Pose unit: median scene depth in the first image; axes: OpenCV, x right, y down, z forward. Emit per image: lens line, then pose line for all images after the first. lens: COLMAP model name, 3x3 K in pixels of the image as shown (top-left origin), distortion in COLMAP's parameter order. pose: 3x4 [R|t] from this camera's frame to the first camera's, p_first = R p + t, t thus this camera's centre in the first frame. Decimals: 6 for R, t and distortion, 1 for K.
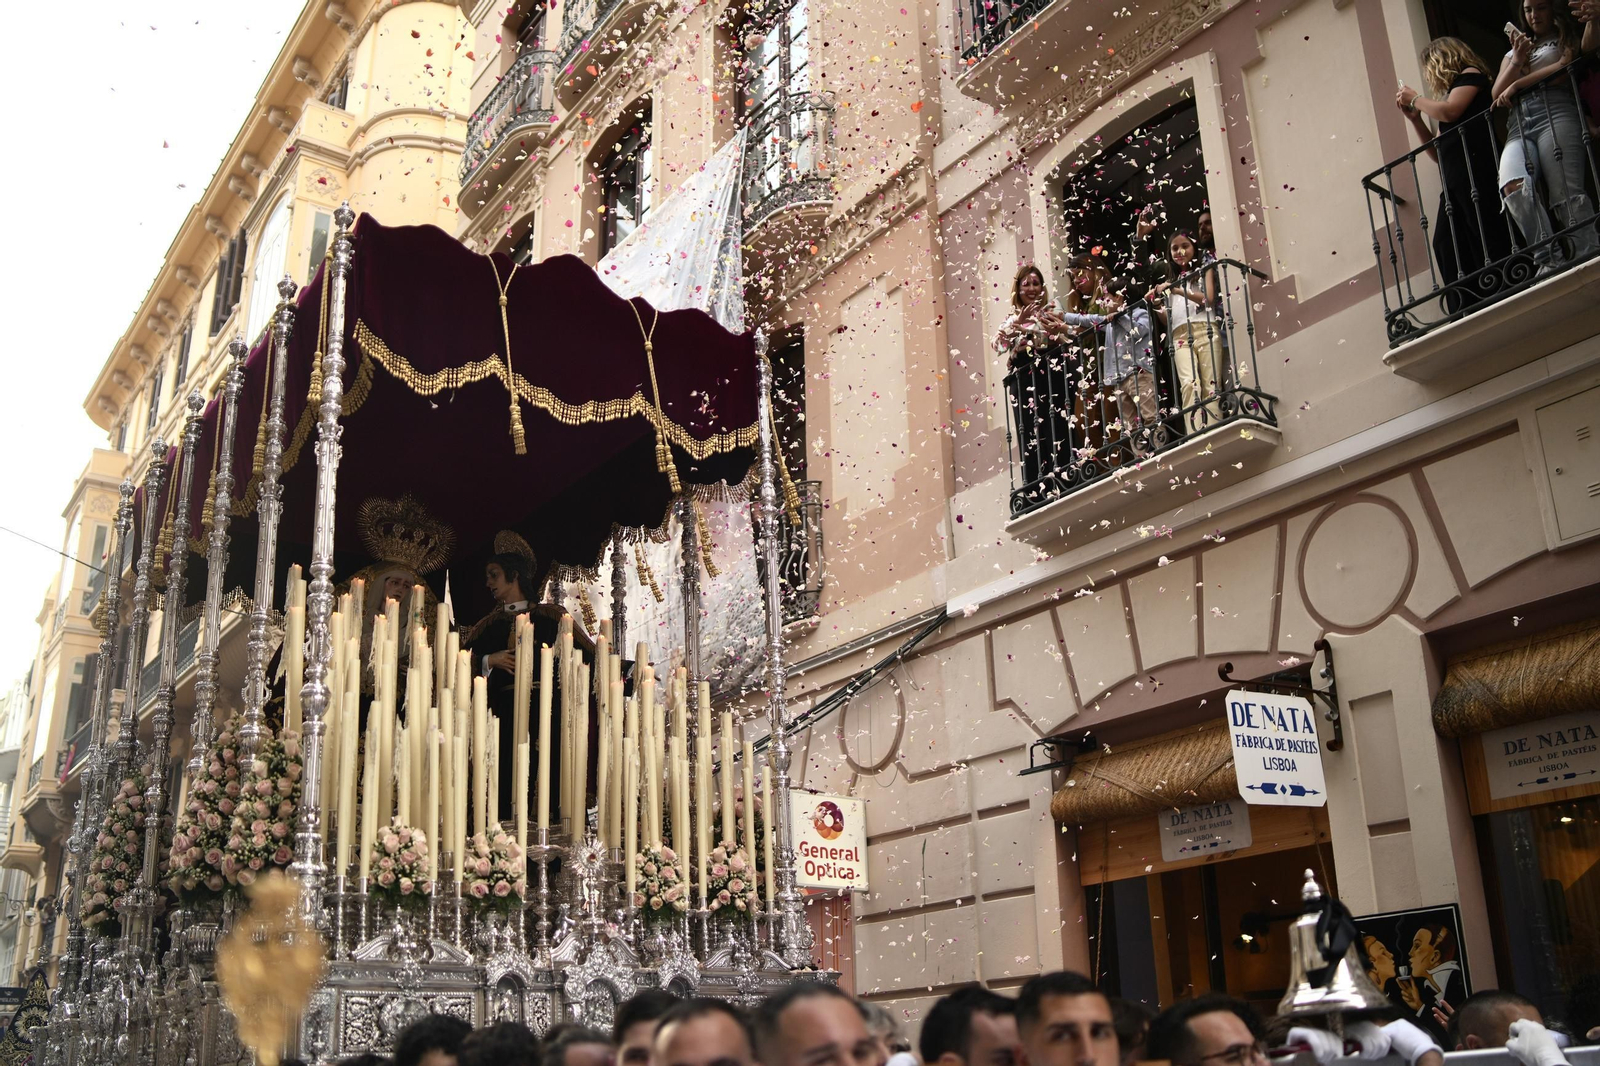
lens RADIAL K [[1534.9, 0, 801.7], [0, 1534.9, 526.0], [0, 0, 1]] dist [-0.062901, 0.000000]
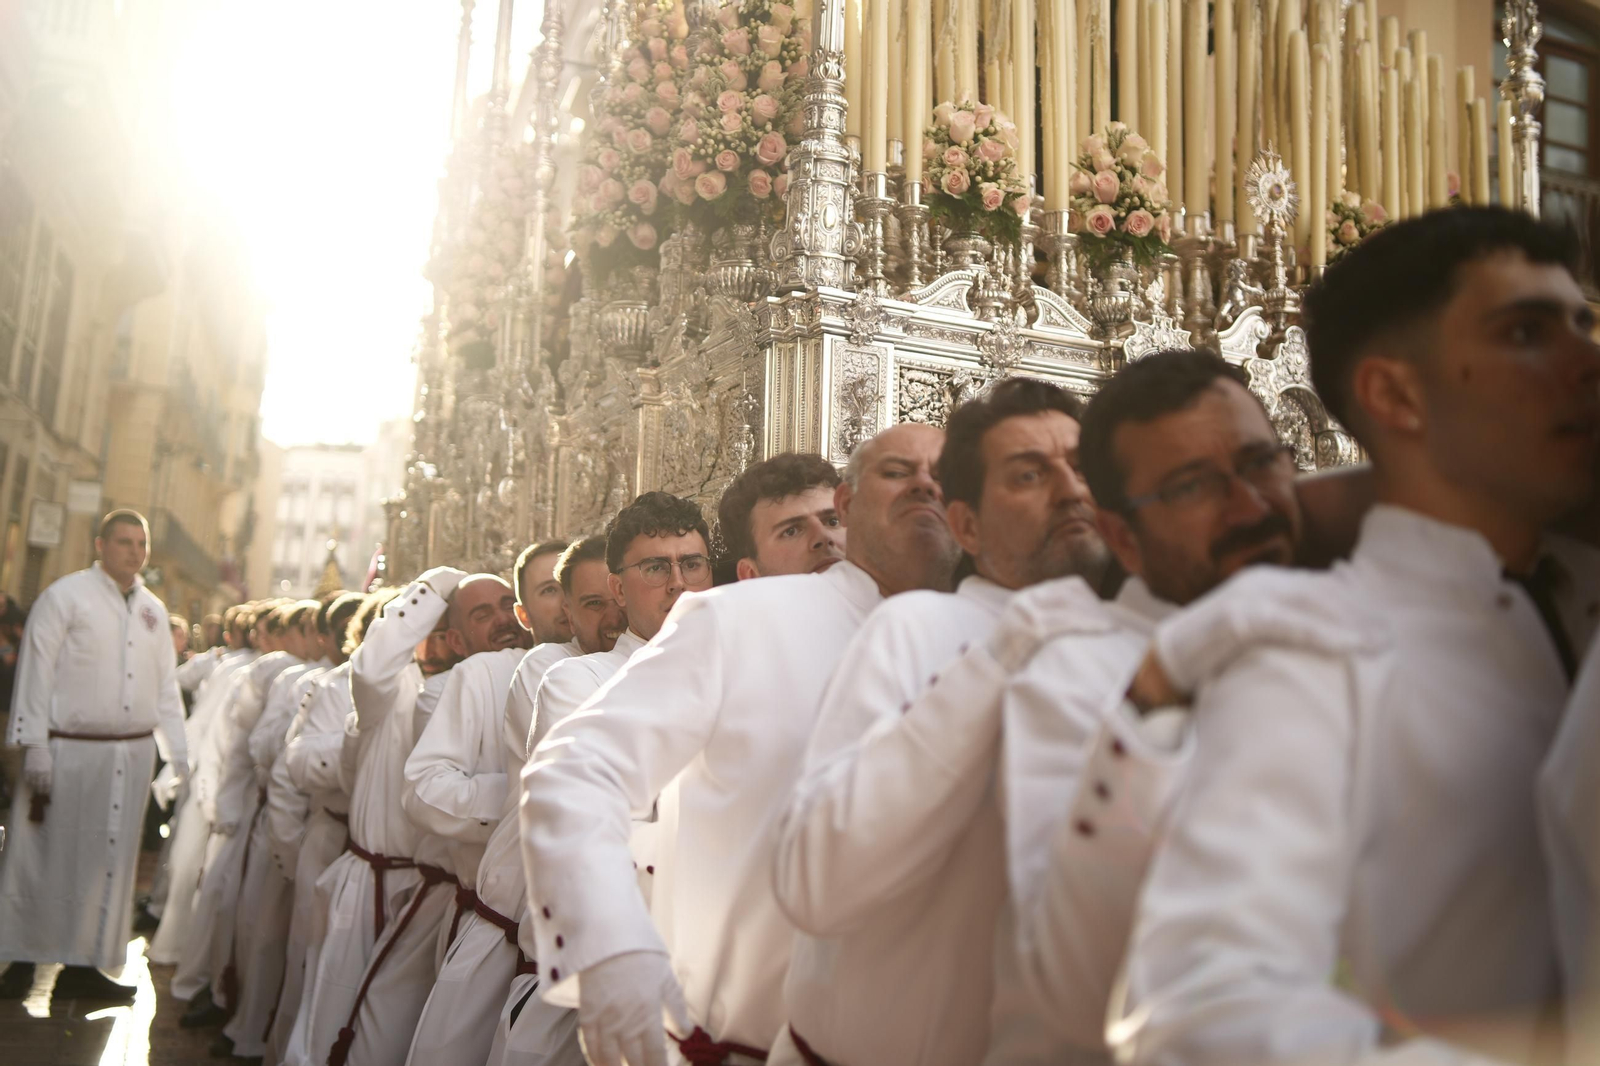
lens RADIAL K [[1534.9, 0, 809.7], [0, 1534.9, 522.1], [0, 0, 1]] dist [-0.062901, 0.000000]
pose [[0.978966, 0.061101, -0.194659, -0.181540], [-0.009987, 0.967309, 0.253403, 0.184107], [0.203779, -0.246129, 0.947573, 0.364857]]
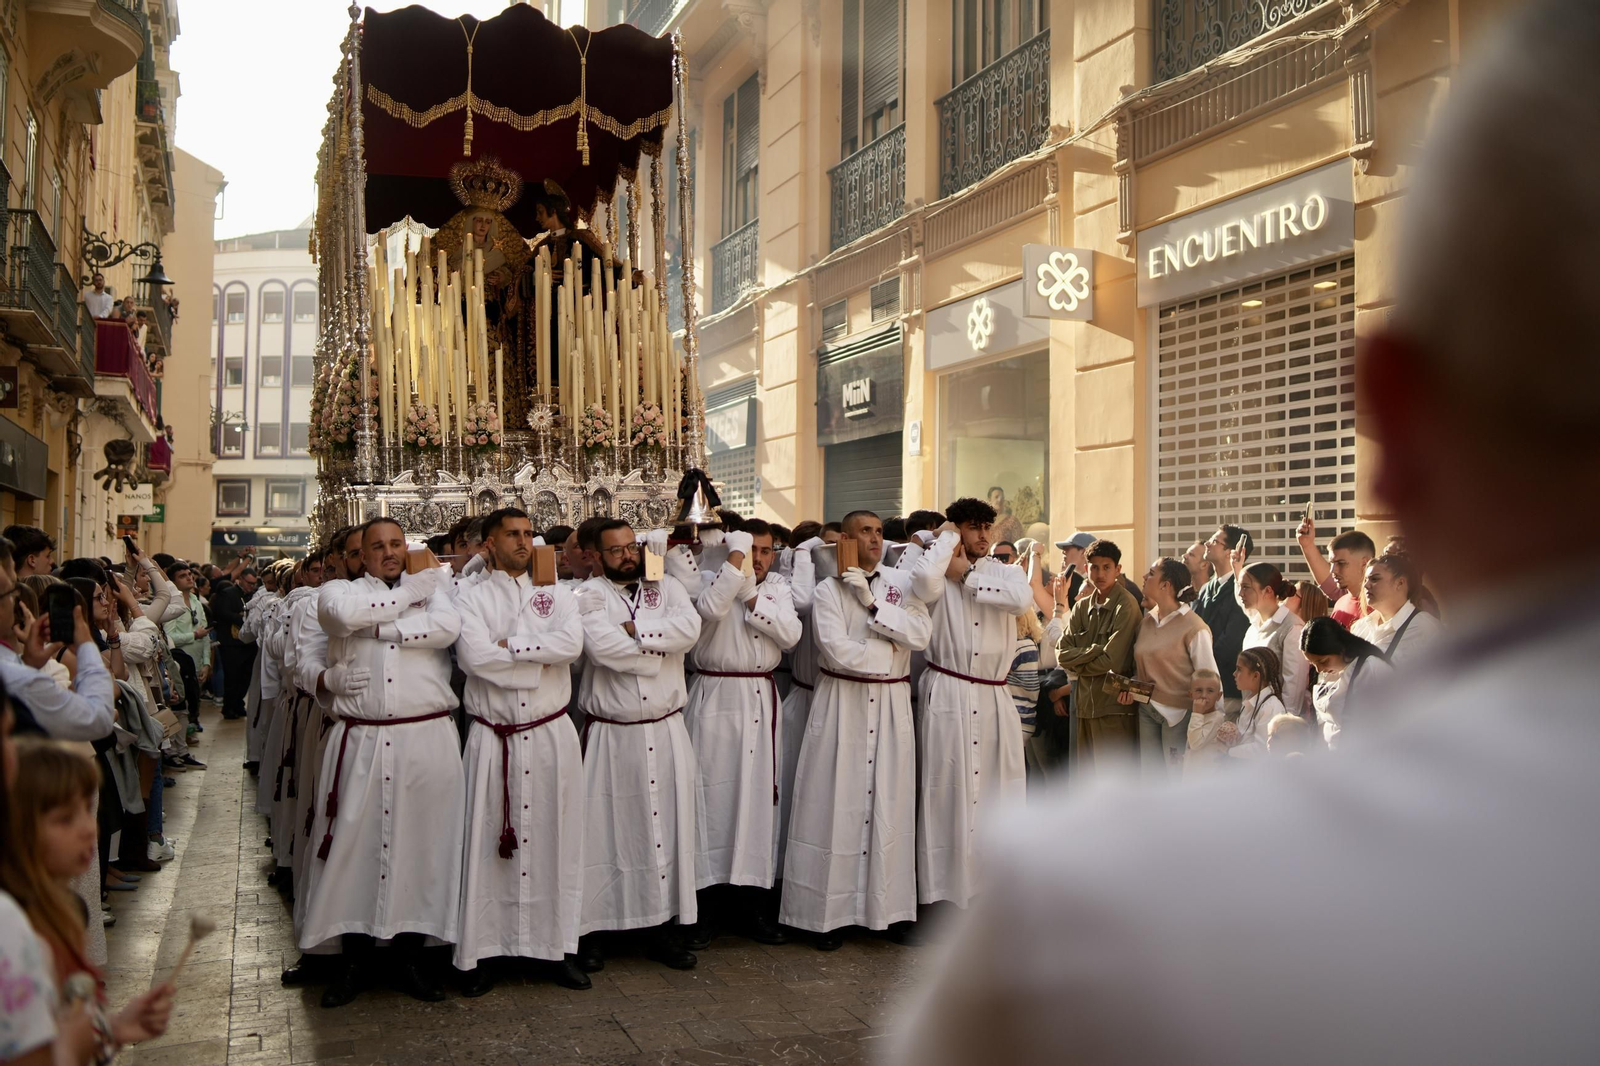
lens RADIAL K [[1534.9, 0, 794.9], [0, 1534.9, 516.2], [0, 0, 1]] dist [-0.062901, 0.000000]
pose [[0.959944, 0.002580, -0.280179, 0.554235], [0.091180, 0.942652, 0.321082, -0.177264], [0.264940, -0.333768, 0.904658, -0.425991]]
